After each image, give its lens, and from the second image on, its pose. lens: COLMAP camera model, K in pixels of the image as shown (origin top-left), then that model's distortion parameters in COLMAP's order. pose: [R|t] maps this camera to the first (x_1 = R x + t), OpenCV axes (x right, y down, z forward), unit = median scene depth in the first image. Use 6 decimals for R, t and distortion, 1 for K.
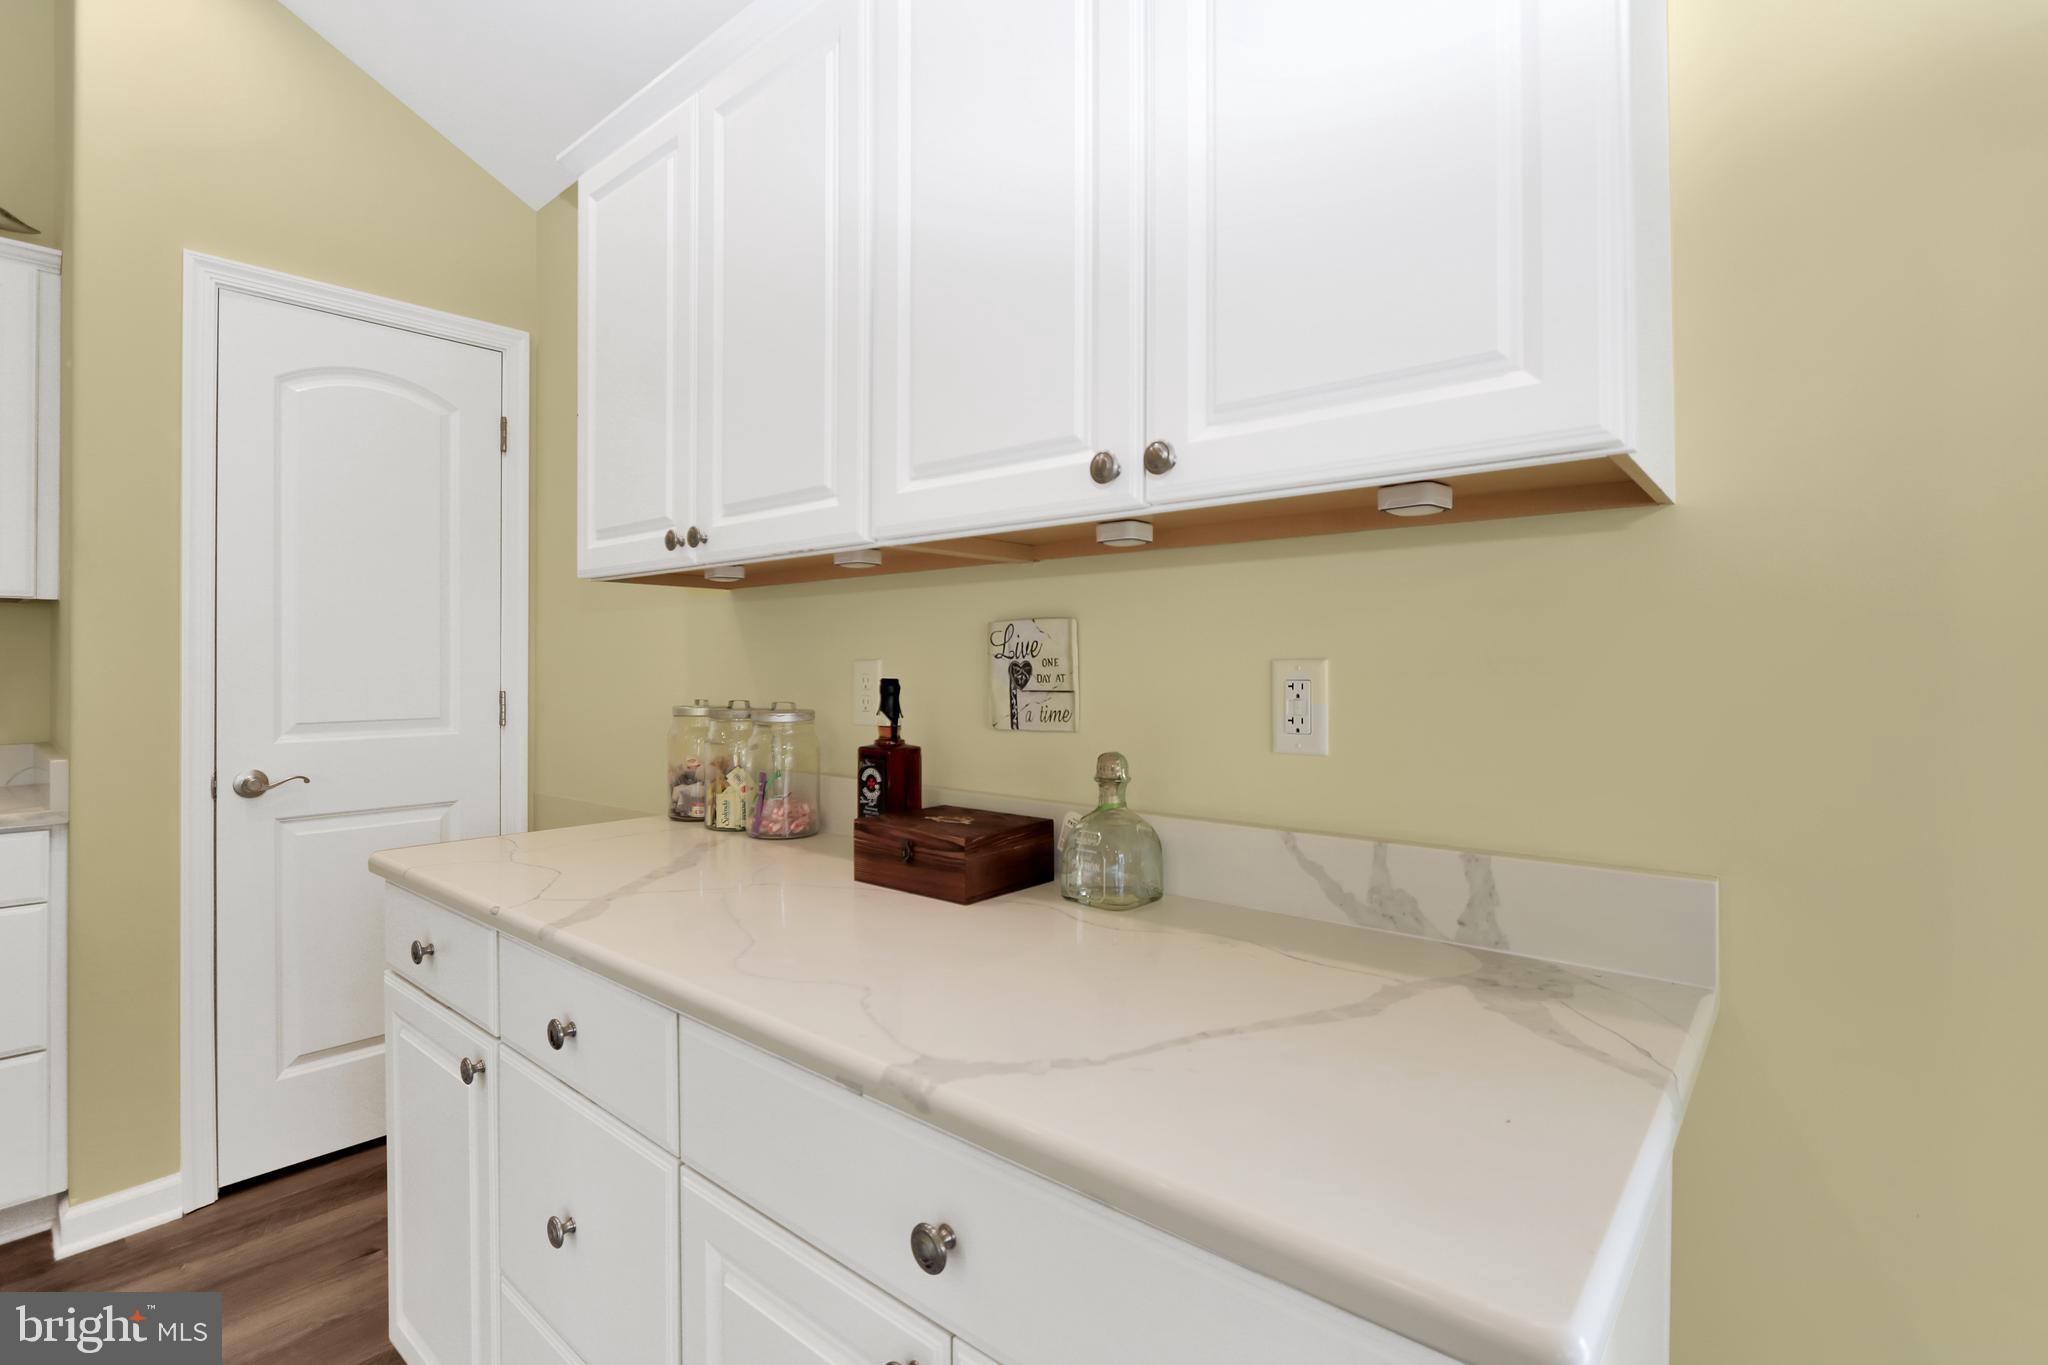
lens RADIAL K [[959.8, 0, 1013.8], [0, 959.8, 675.8], [0, 0, 1]] dist [-0.020563, 0.003359]
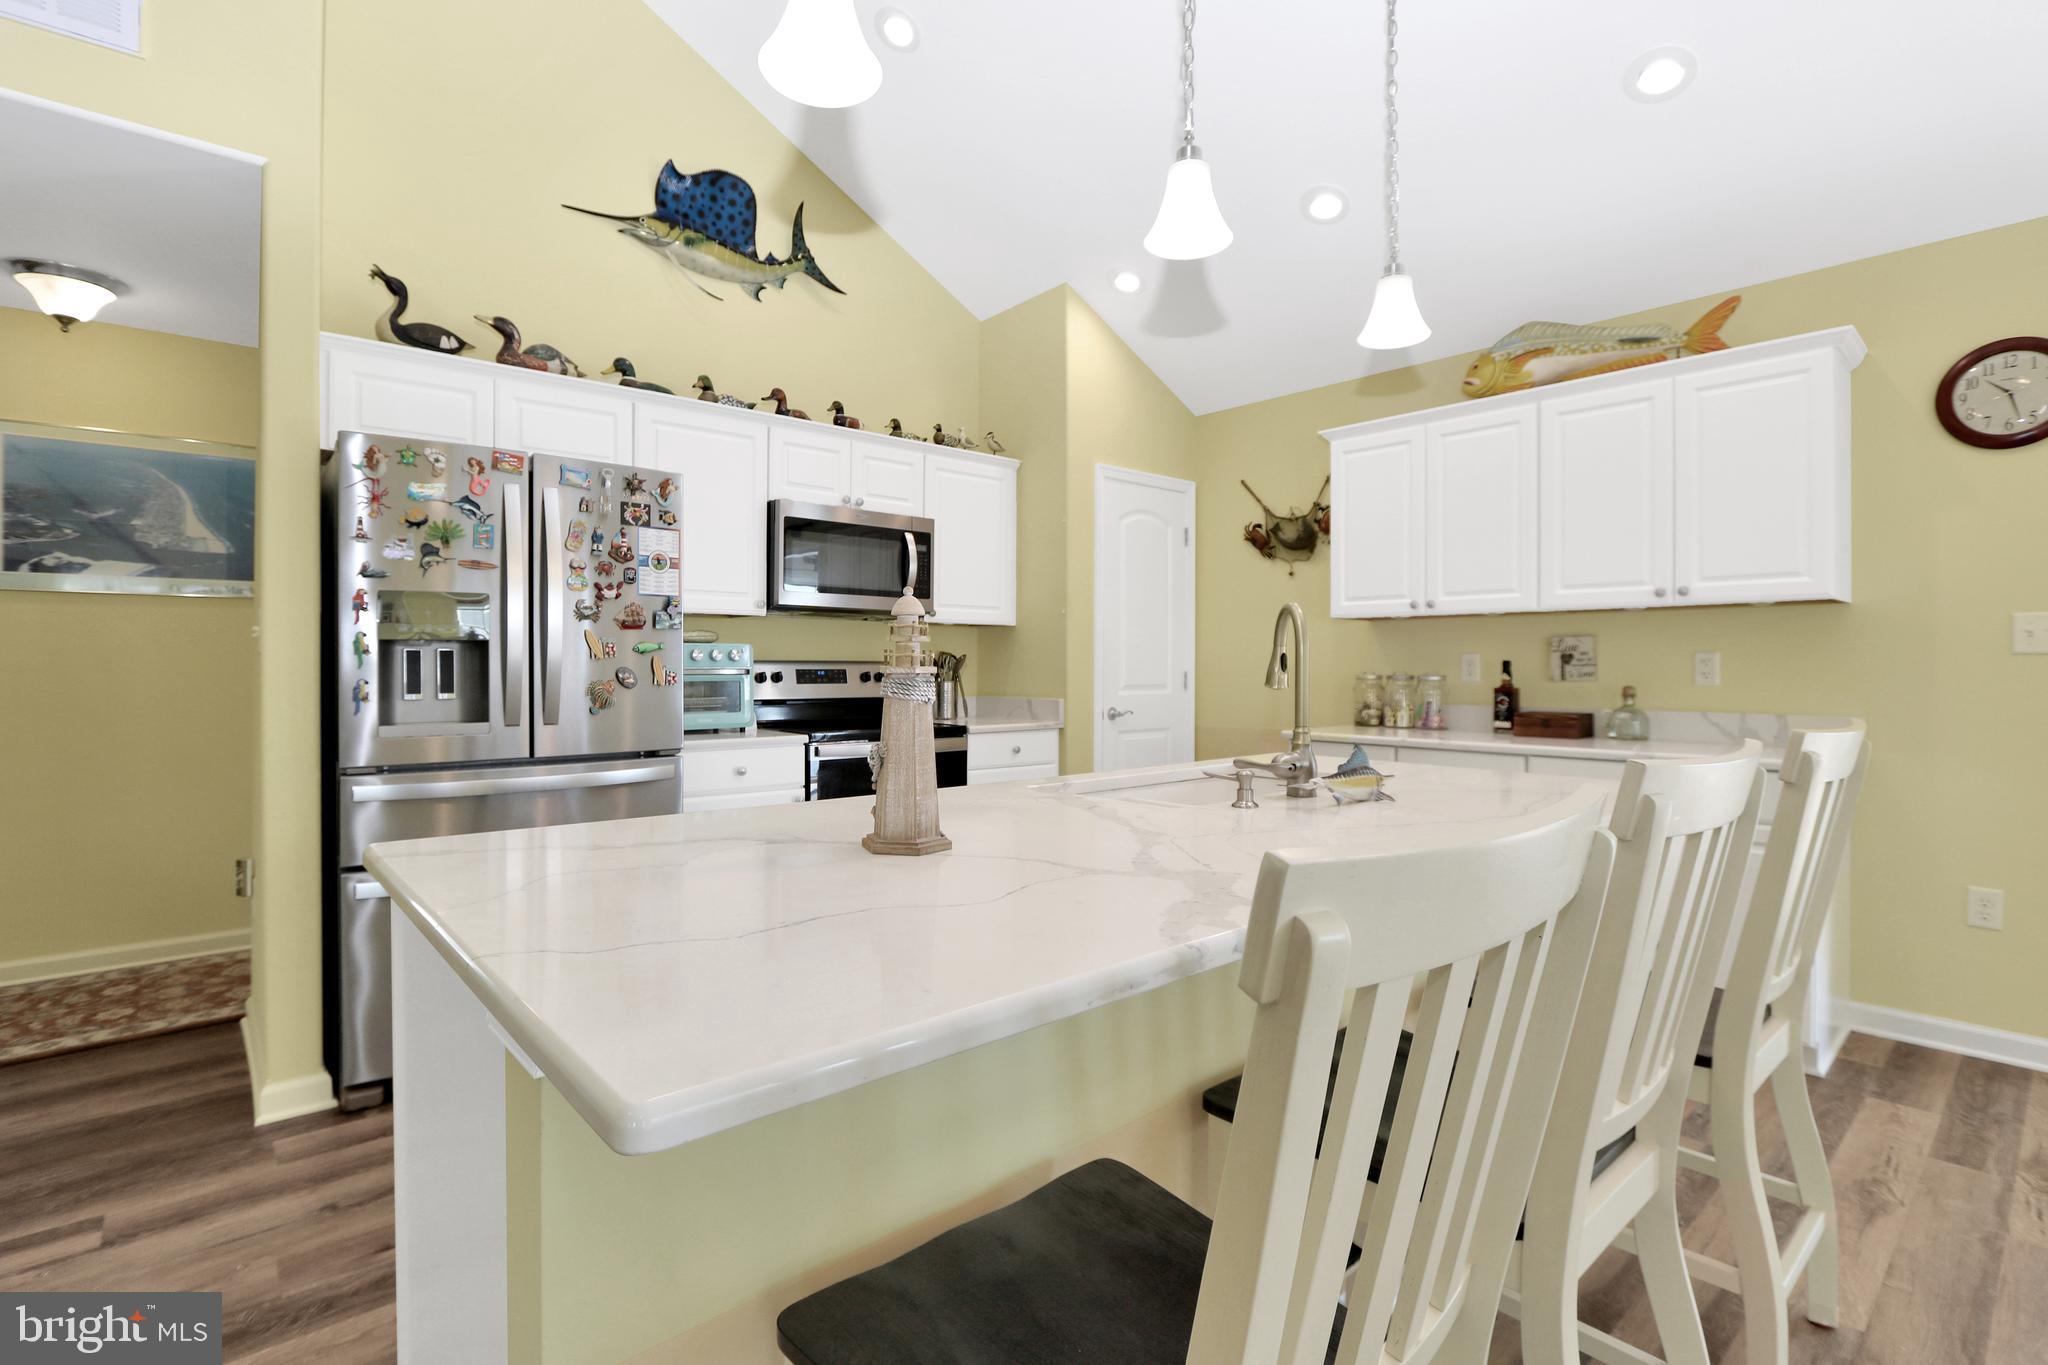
lens RADIAL K [[959.8, 0, 1007.3], [0, 959.8, 669.4], [0, 0, 1]] dist [-0.020563, 0.003359]
pose [[0.990159, 0.002180, -0.139929, -1.089369], [-0.003687, 0.999938, -0.010510, 0.058650], [0.139897, 0.010922, 0.990106, -1.660243]]
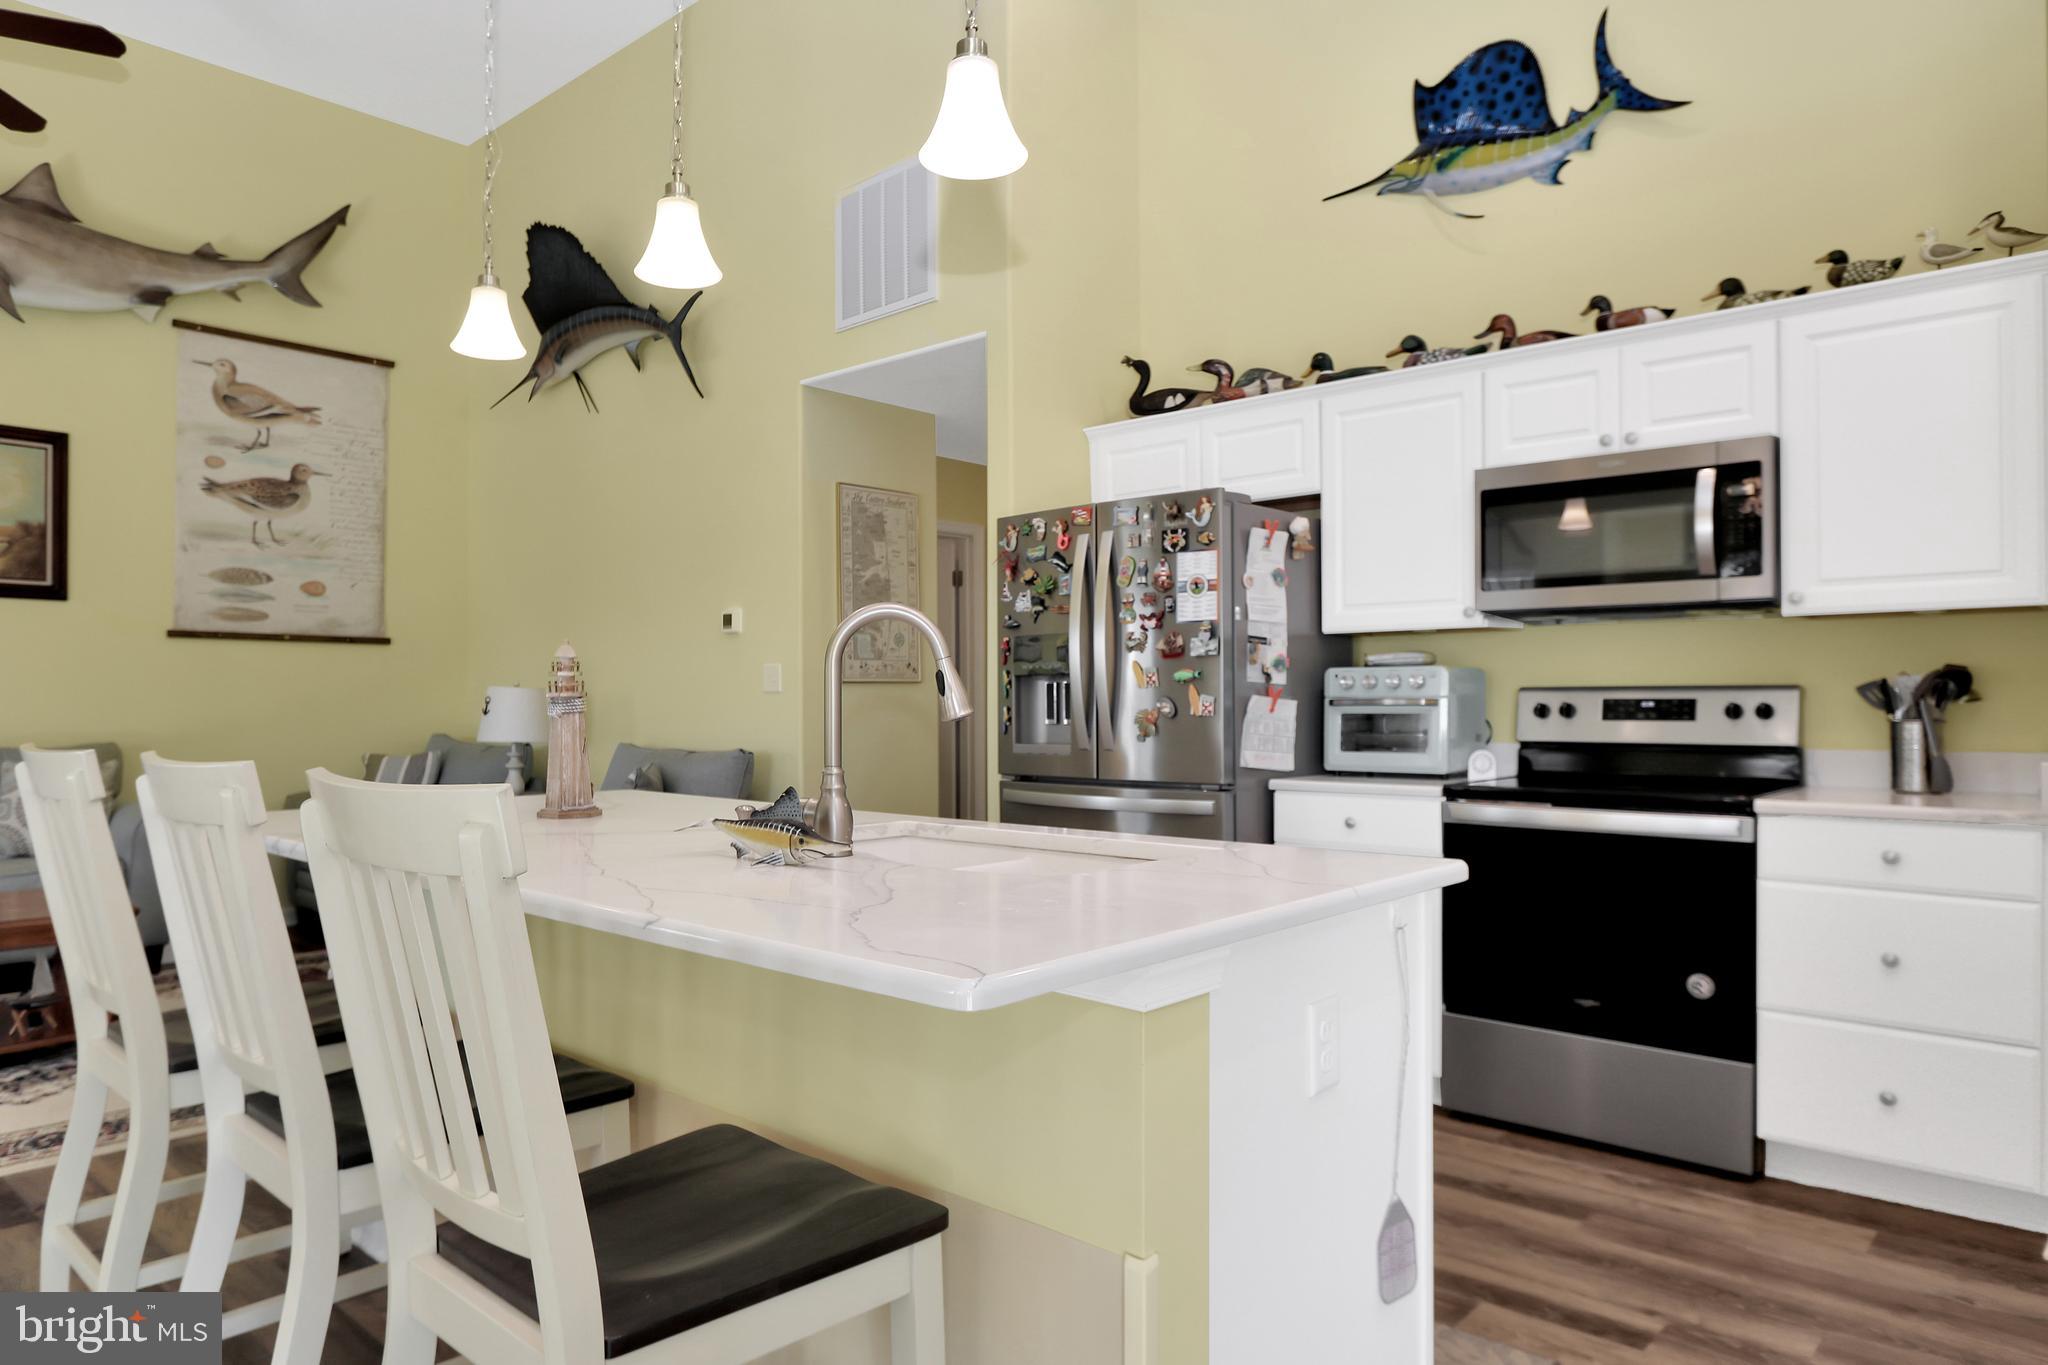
lens RADIAL K [[1289.6, 0, 1007.5], [0, 1289.6, 688.7], [0, 0, 1]] dist [-0.019506, 0.011627]
pose [[-0.021384, -0.009684, -0.999724, 0.486879], [-0.011929, 0.999884, -0.009430, 0.049074], [0.999700, 0.011724, -0.021497, -0.099541]]
